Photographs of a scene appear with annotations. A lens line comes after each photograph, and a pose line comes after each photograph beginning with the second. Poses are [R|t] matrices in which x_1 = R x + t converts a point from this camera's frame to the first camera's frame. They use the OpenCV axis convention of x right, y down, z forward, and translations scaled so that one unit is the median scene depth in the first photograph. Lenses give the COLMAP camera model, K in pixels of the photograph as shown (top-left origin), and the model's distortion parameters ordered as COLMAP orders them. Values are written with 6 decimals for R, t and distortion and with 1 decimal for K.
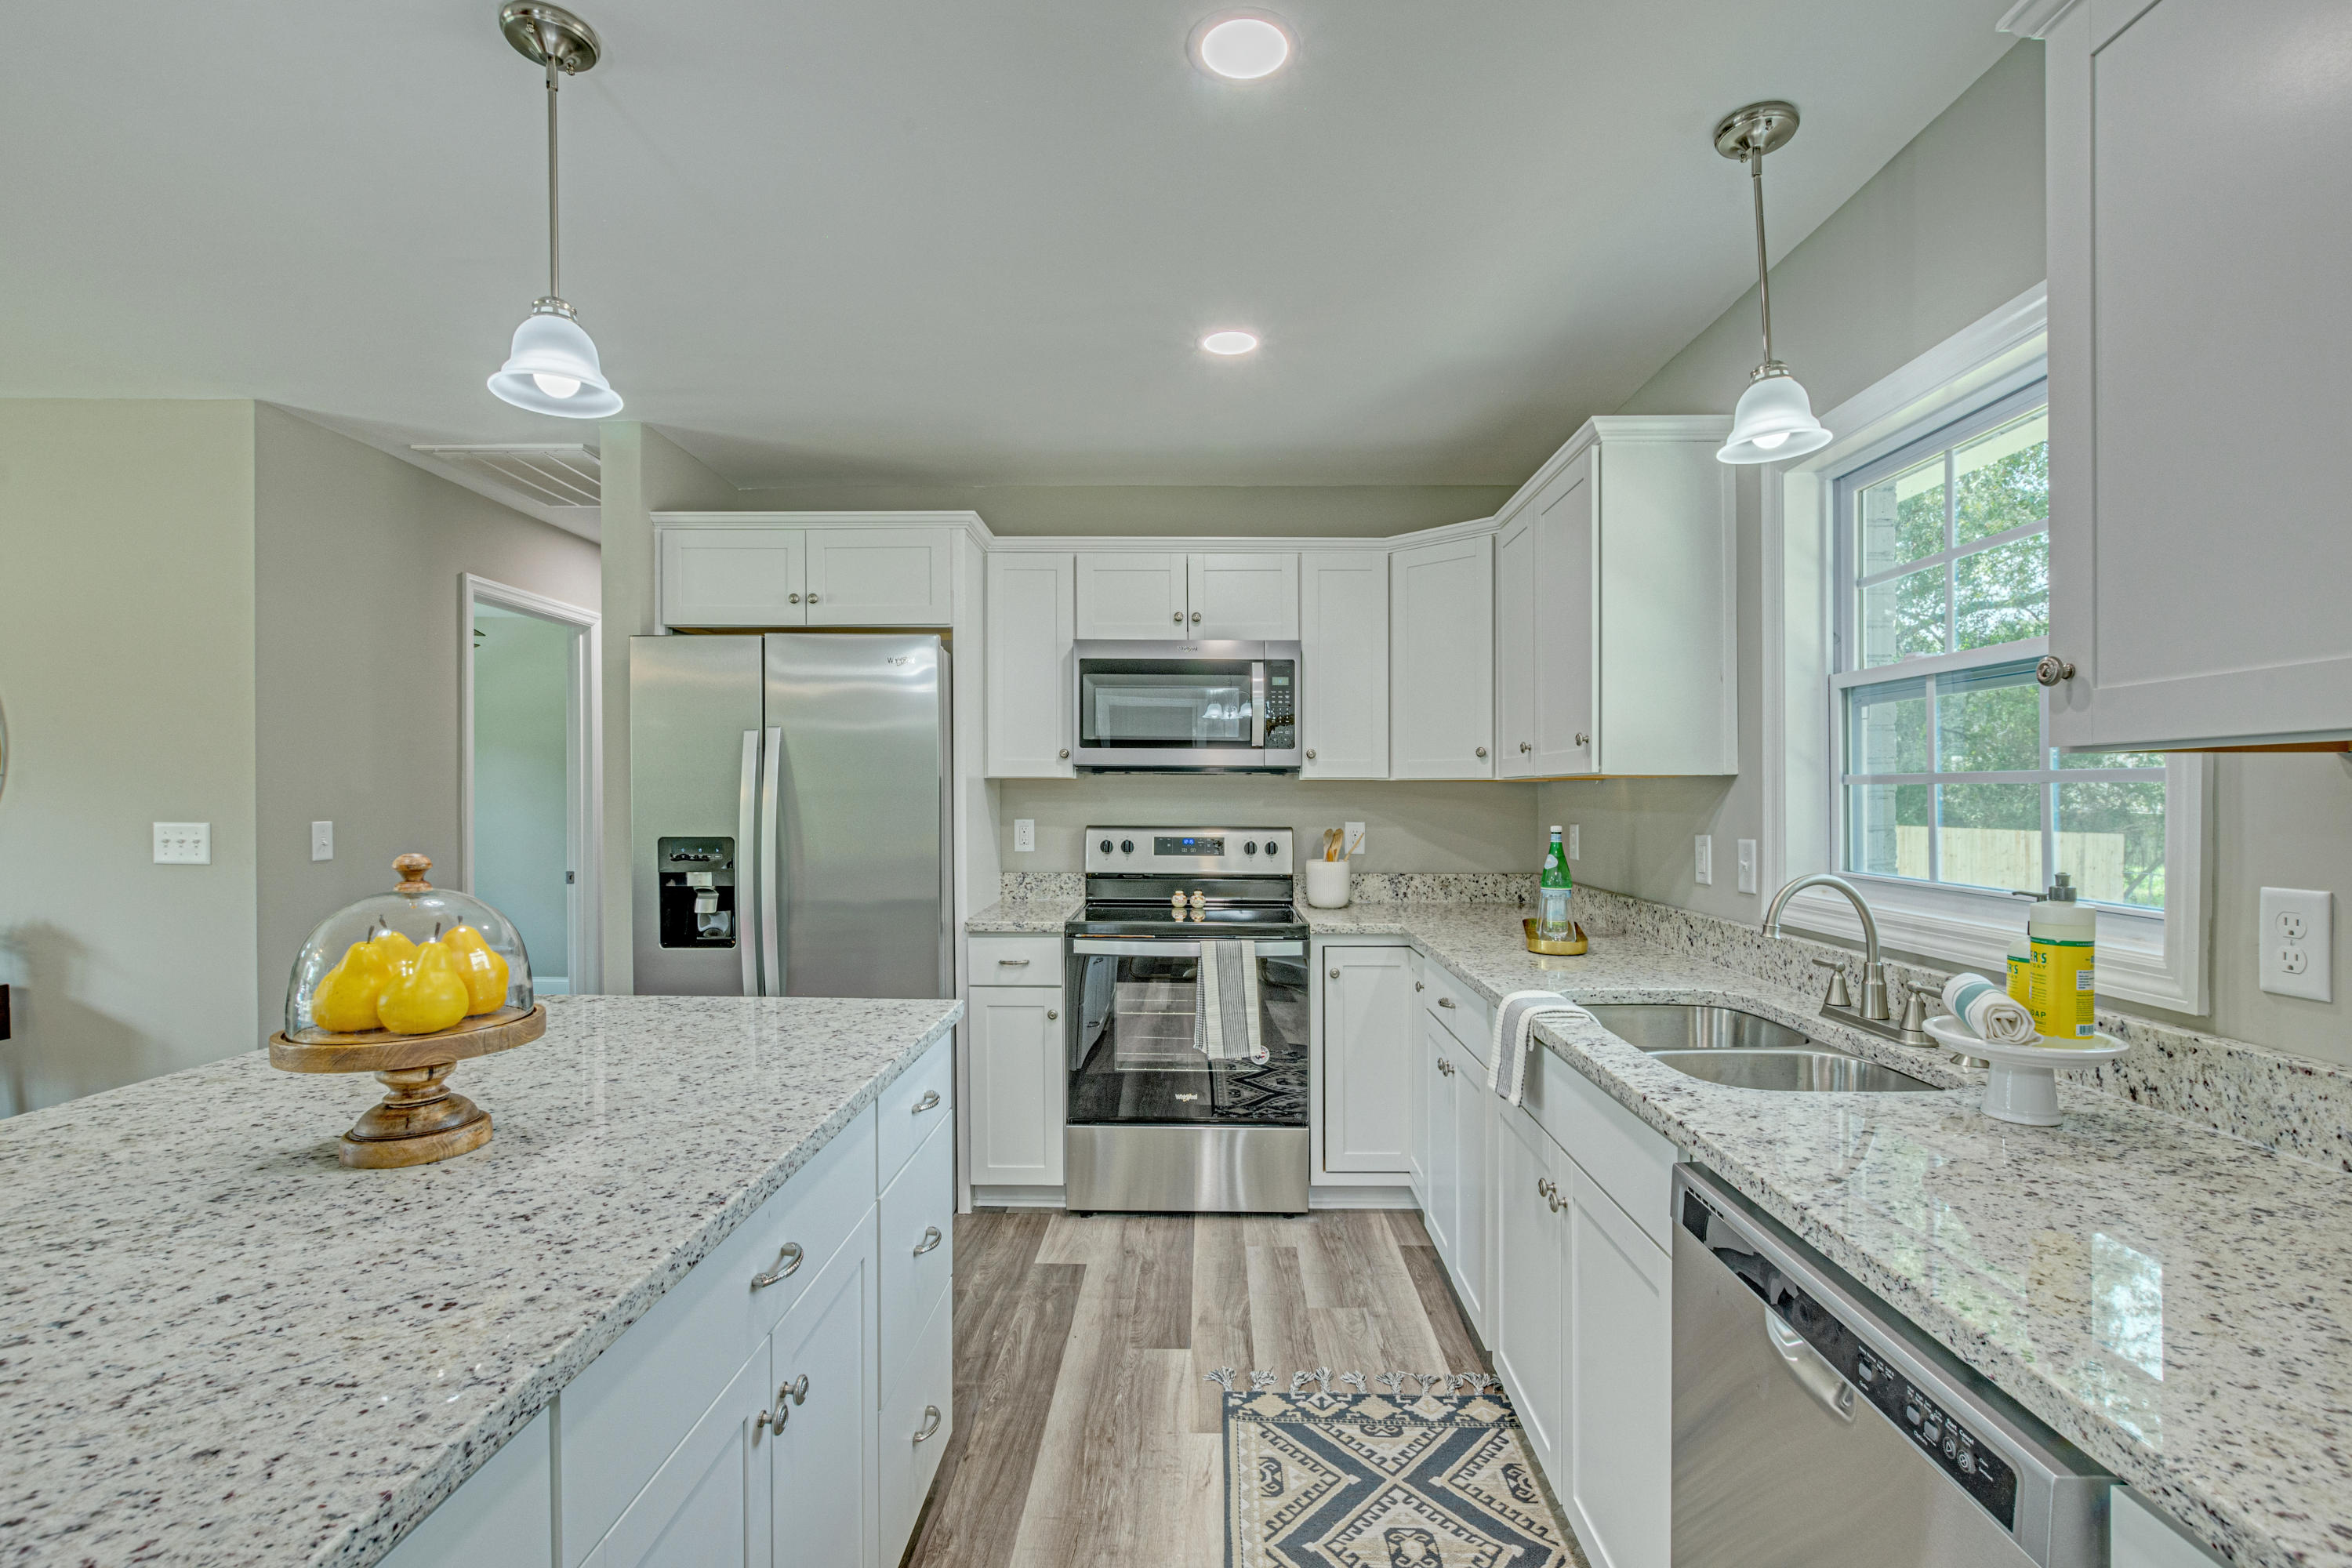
lens RADIAL K [[1050.5, 0, 1177.5], [0, 1050.5, 786.5], [0, 0, 1]] dist [-0.022753, -0.000448]
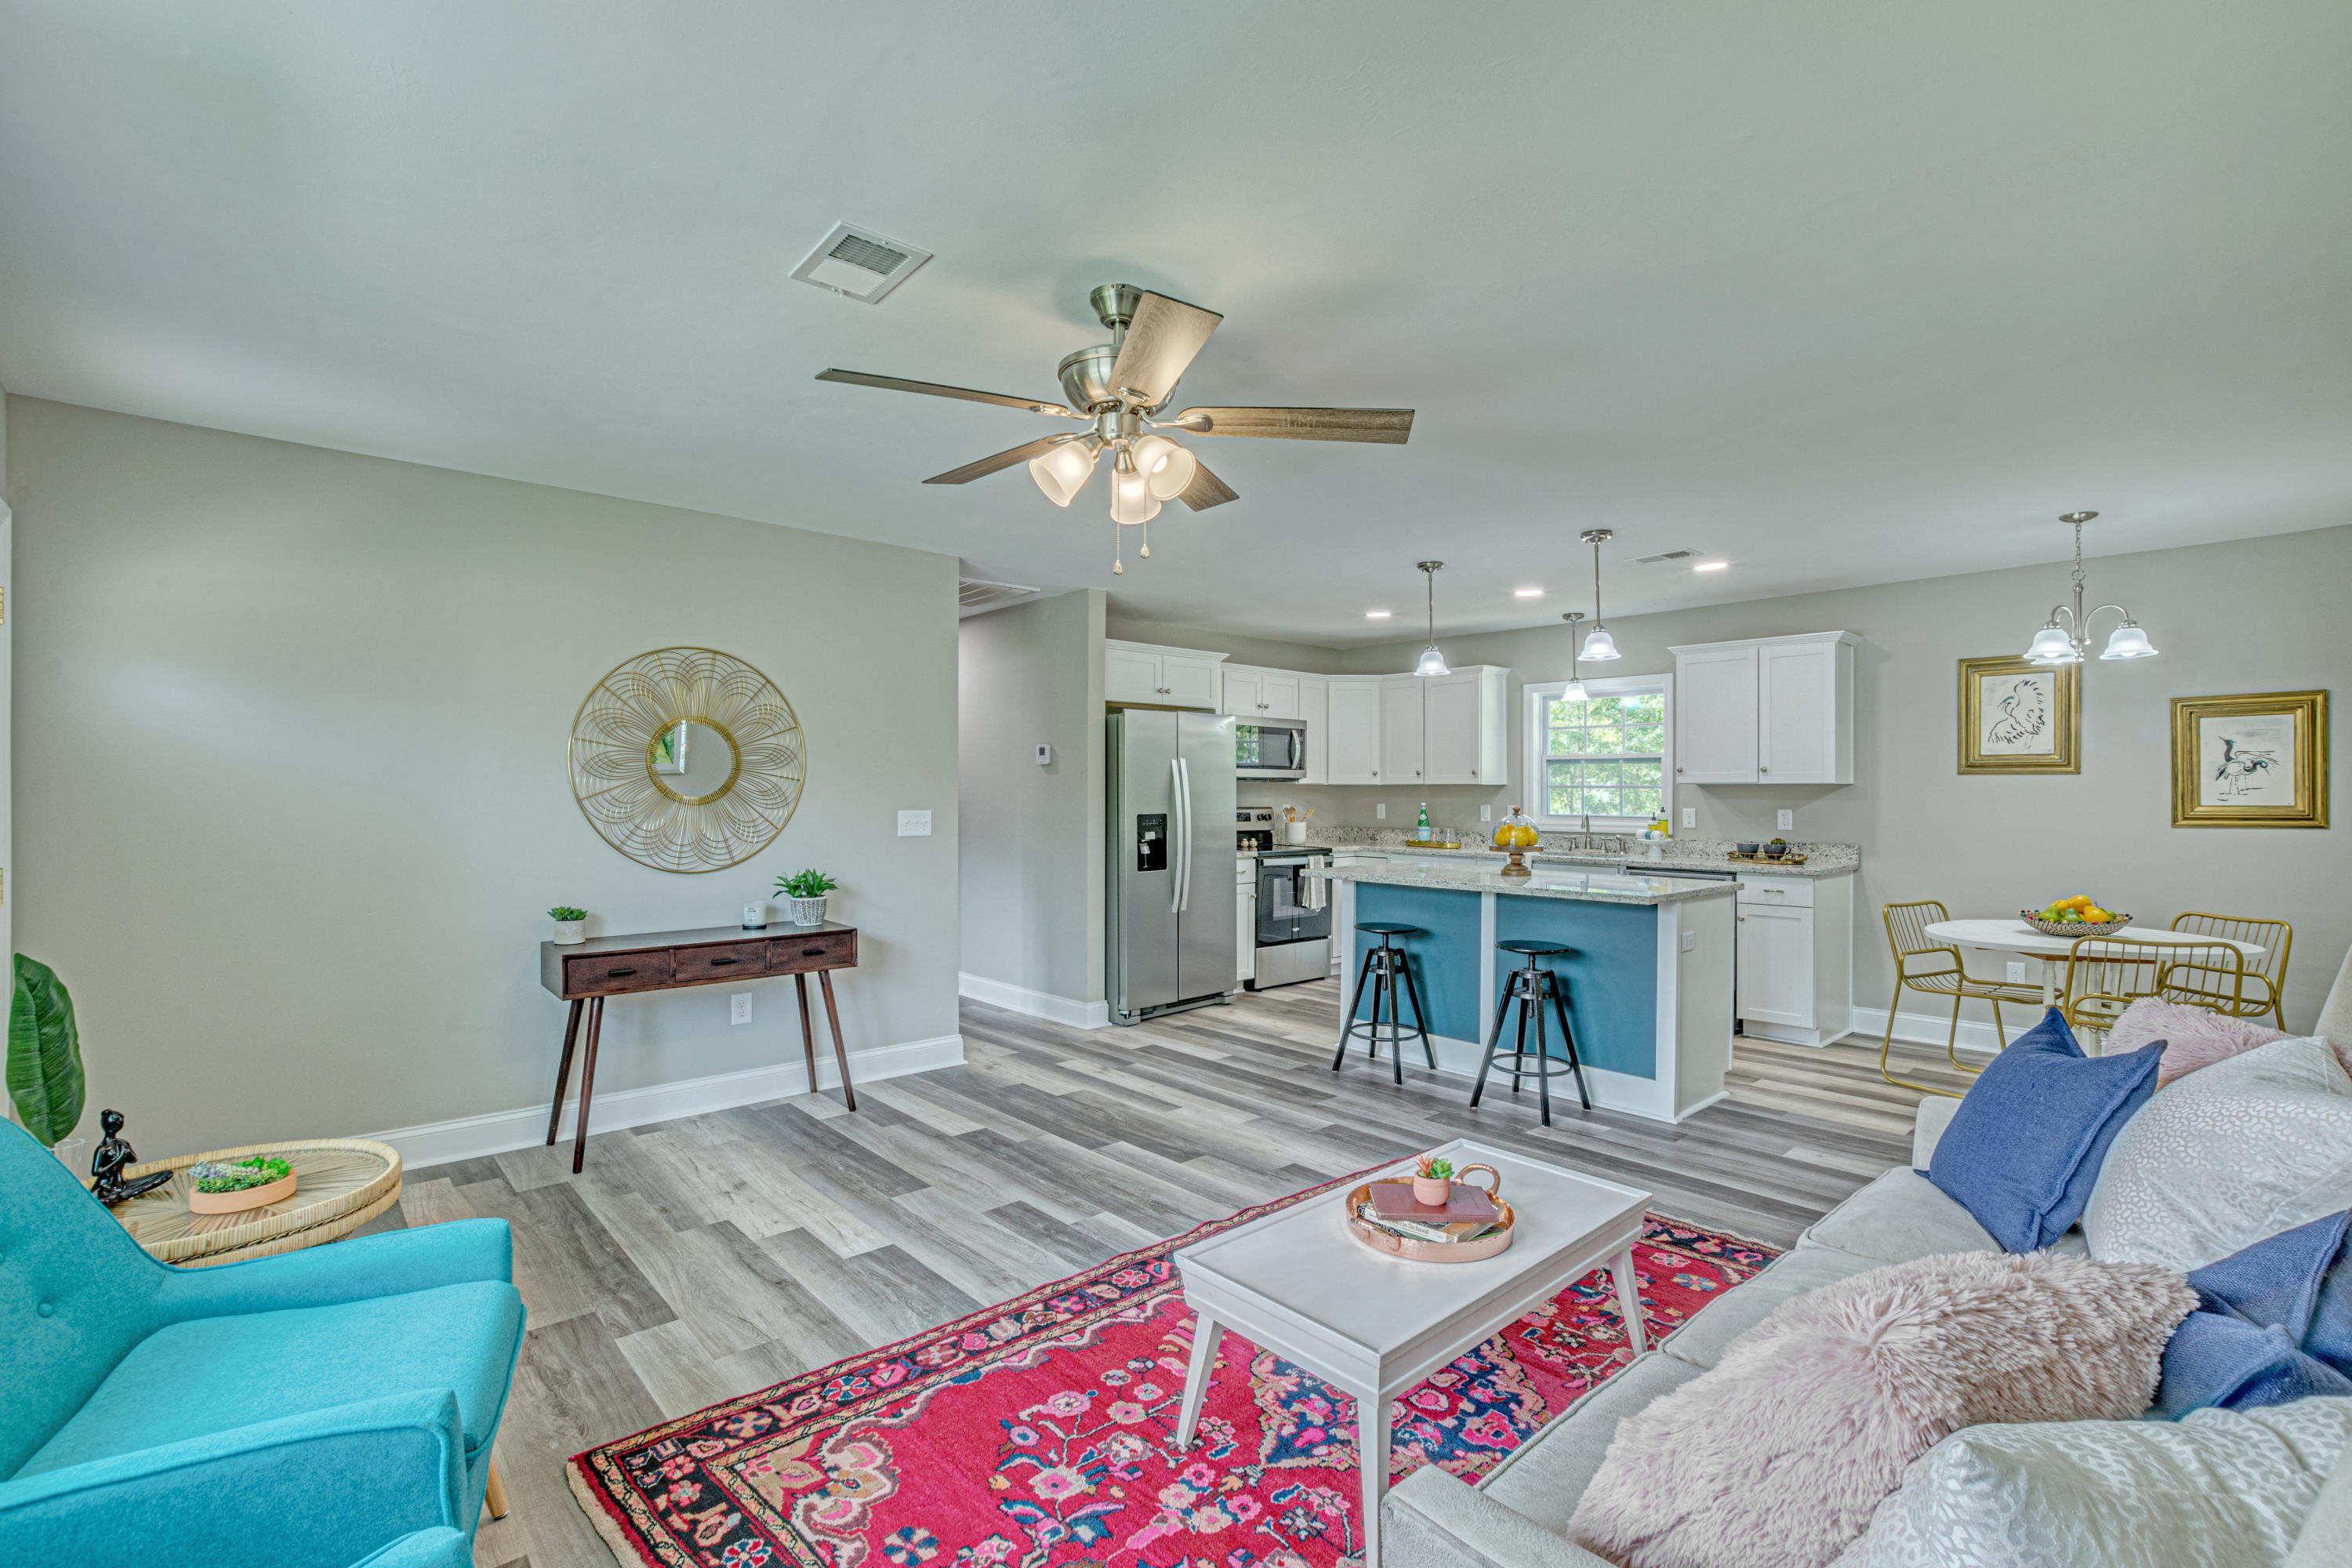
lens RADIAL K [[1050.5, 0, 1196.0], [0, 1050.5, 776.2], [0, 0, 1]] dist [-0.022753, -0.000448]
pose [[0.730561, 0.007567, 0.682805, -1.643386], [-0.006298, 0.999971, -0.004343, -0.013073], [-0.682818, -0.001127, 0.730587, -0.464326]]
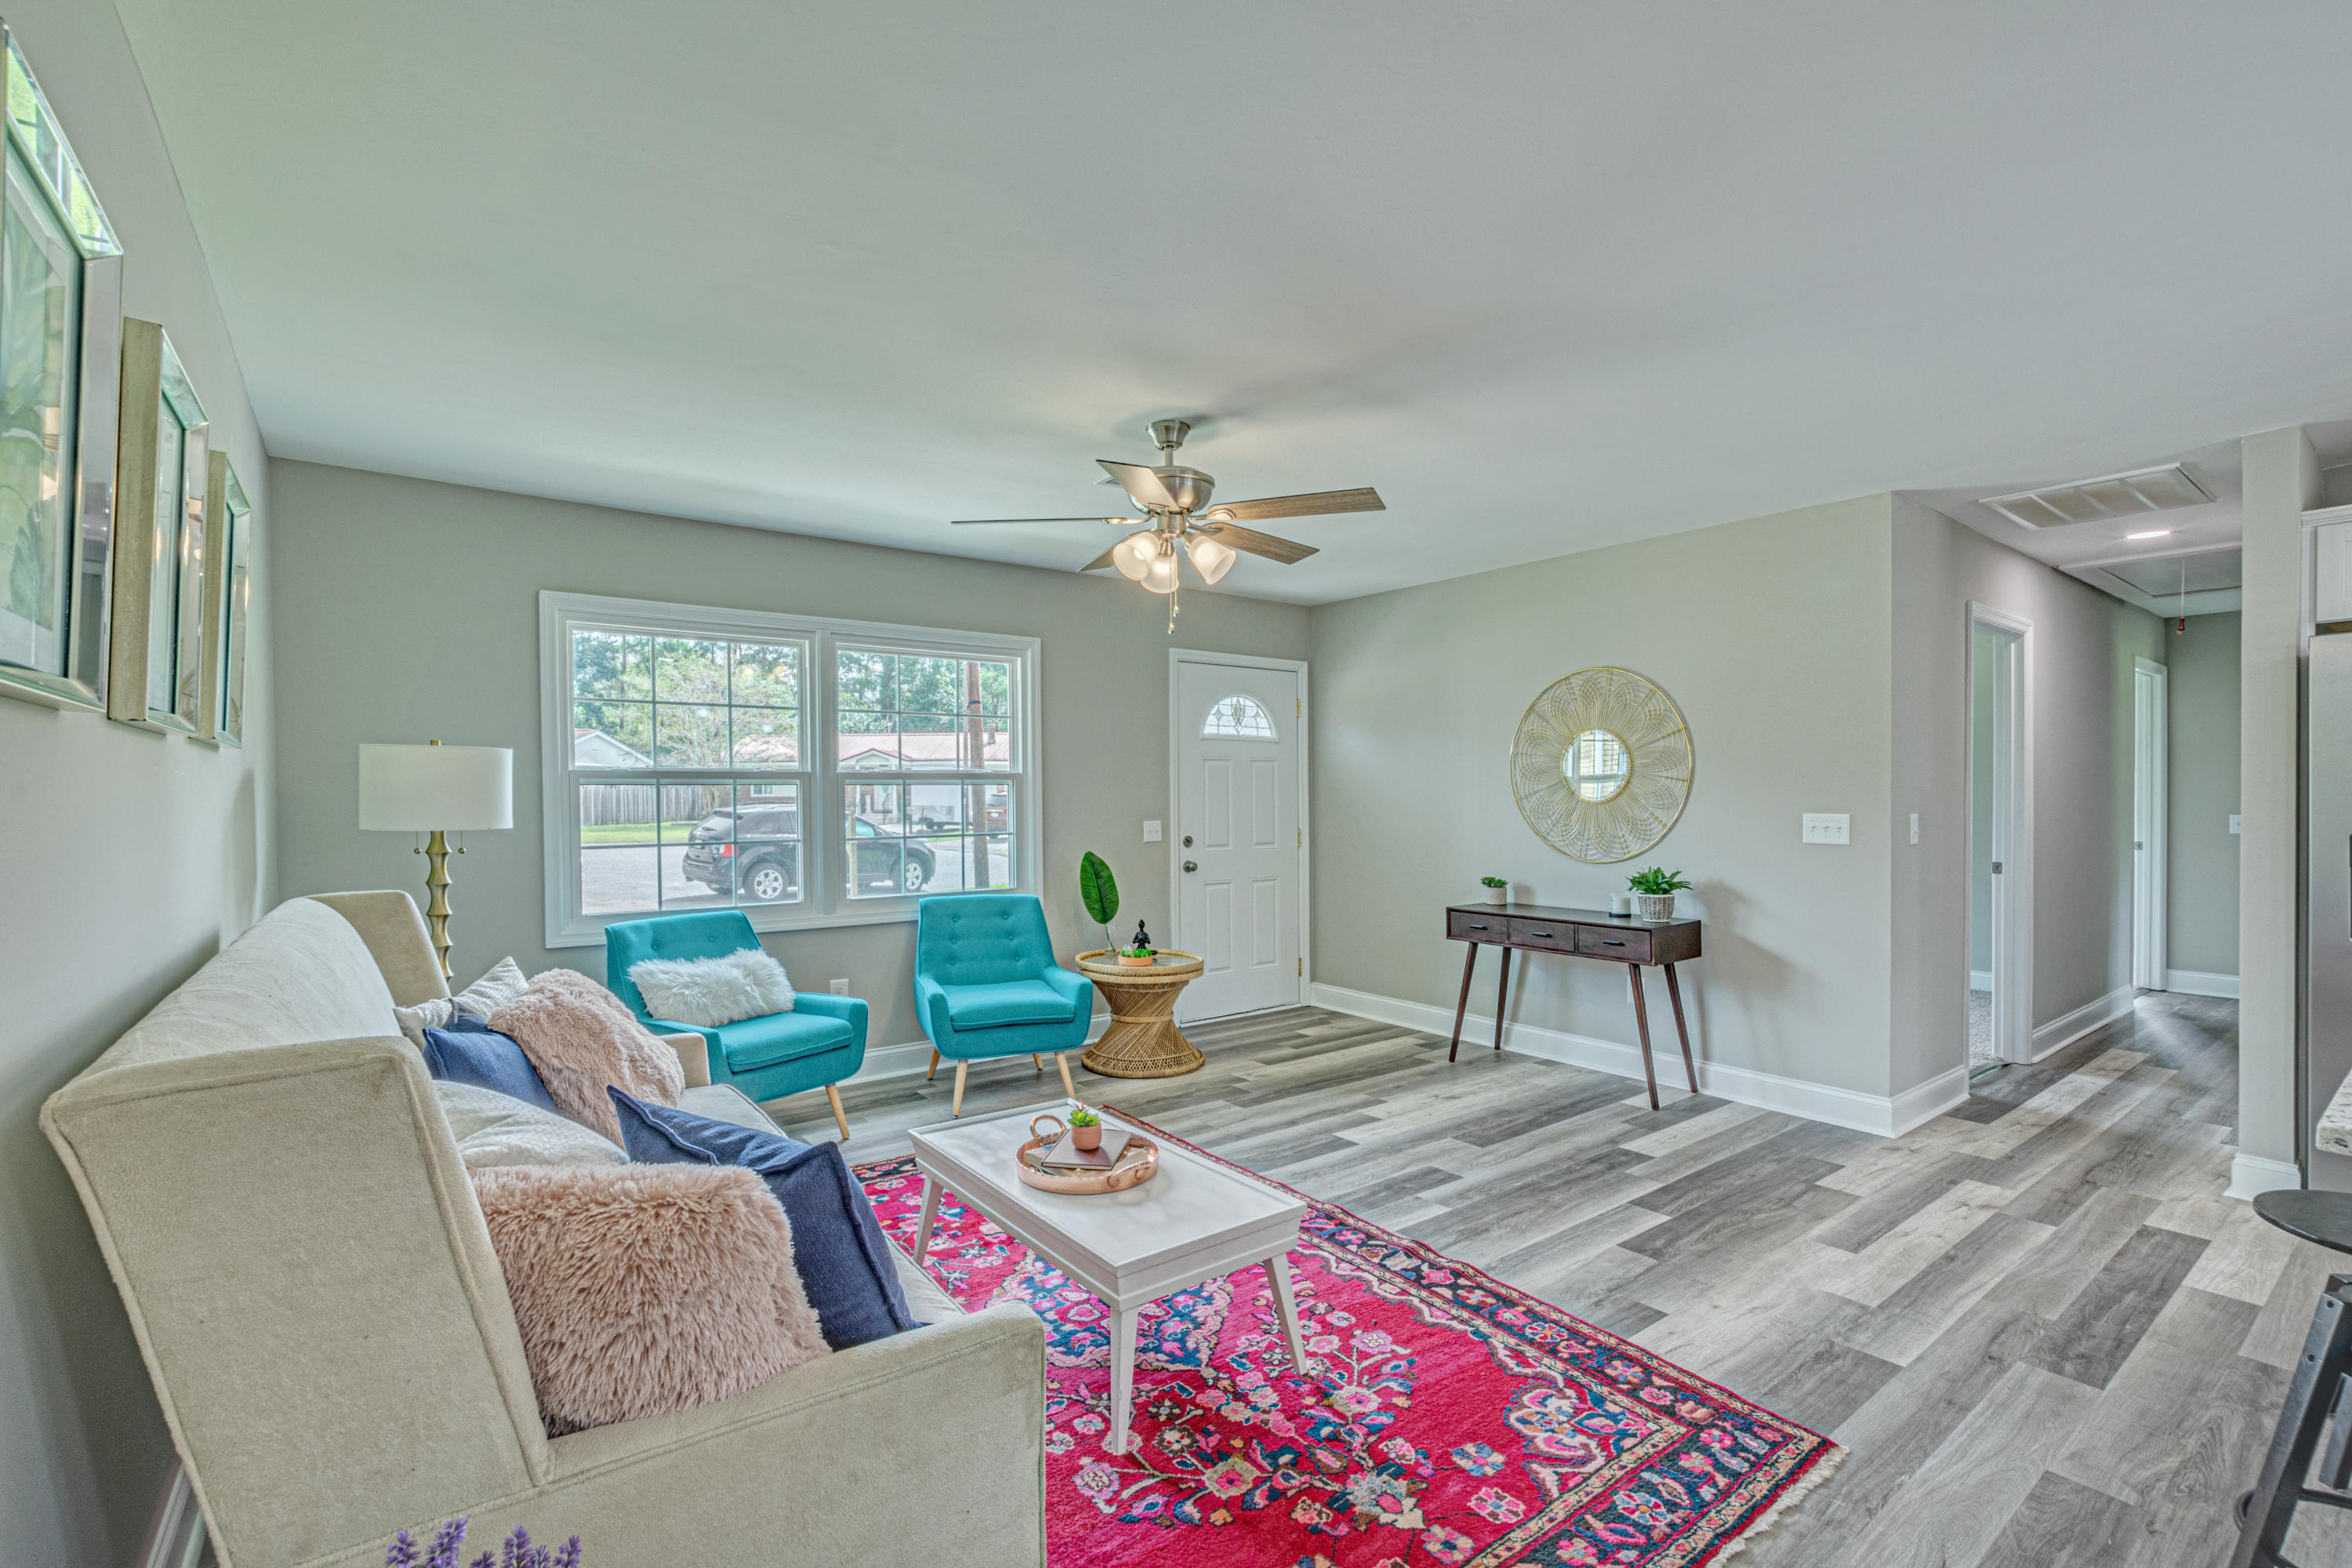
lens RADIAL K [[1050.5, 0, 1158.6], [0, 1050.5, 800.0], [0, 0, 1]] dist [-0.022753, -0.000448]
pose [[0.592132, -0.001019, -0.805841, -0.354514], [0.013655, 0.999868, 0.008770, -0.006594], [0.805726, -0.016197, 0.592067, -0.492052]]
